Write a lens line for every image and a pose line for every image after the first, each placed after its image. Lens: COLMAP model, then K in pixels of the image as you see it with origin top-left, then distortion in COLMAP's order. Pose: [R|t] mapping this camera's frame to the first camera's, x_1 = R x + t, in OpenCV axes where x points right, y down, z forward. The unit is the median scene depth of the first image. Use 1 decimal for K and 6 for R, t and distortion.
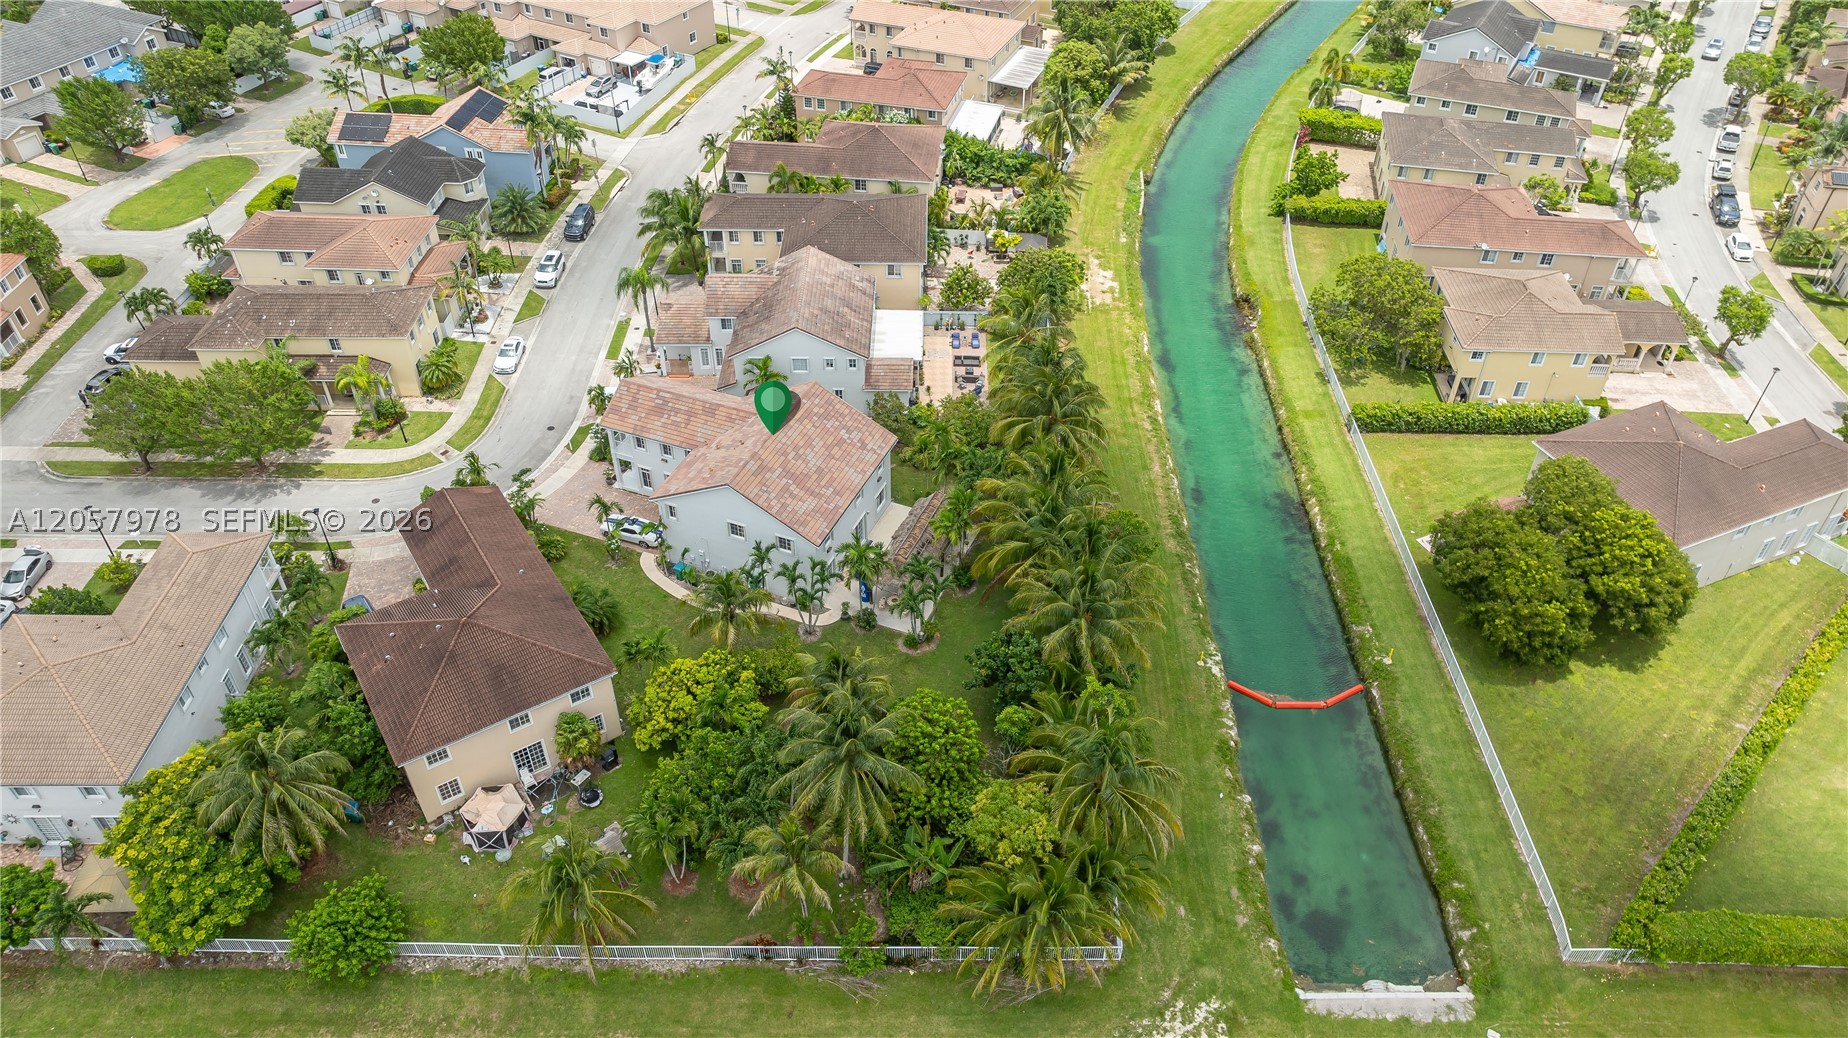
lens RADIAL K [[1251.0, 0, 925.0], [0, 1251.0, 527.1], [0, 0, 1]] dist [-0.021532, 0.018058]
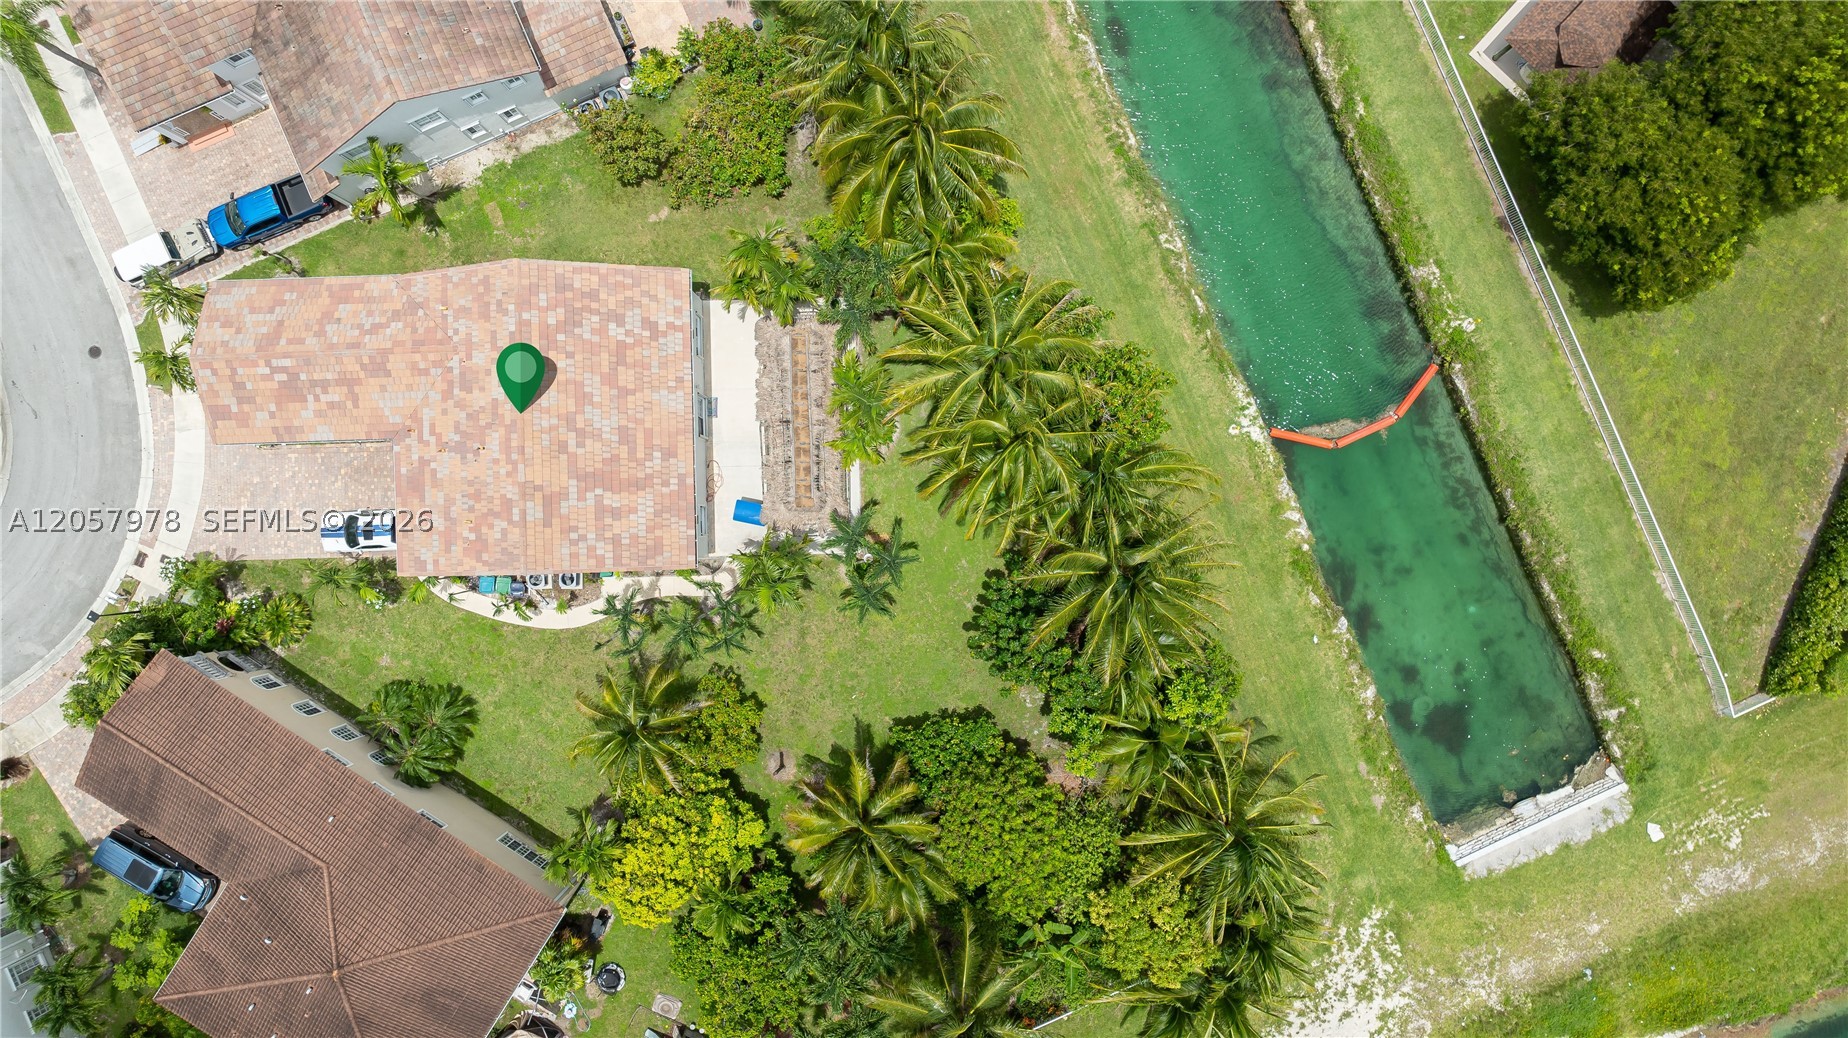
lens RADIAL K [[1251.0, 0, 924.3], [0, 1251.0, 517.5], [0, 0, 1]] dist [-0.021532, 0.018058]
pose [[0.913026, -0.407892, -0.002690, 0.040421], [0.270912, 0.601454, 0.751571, -0.499684], [-0.304942, -0.686933, 0.659646, 0.590110]]
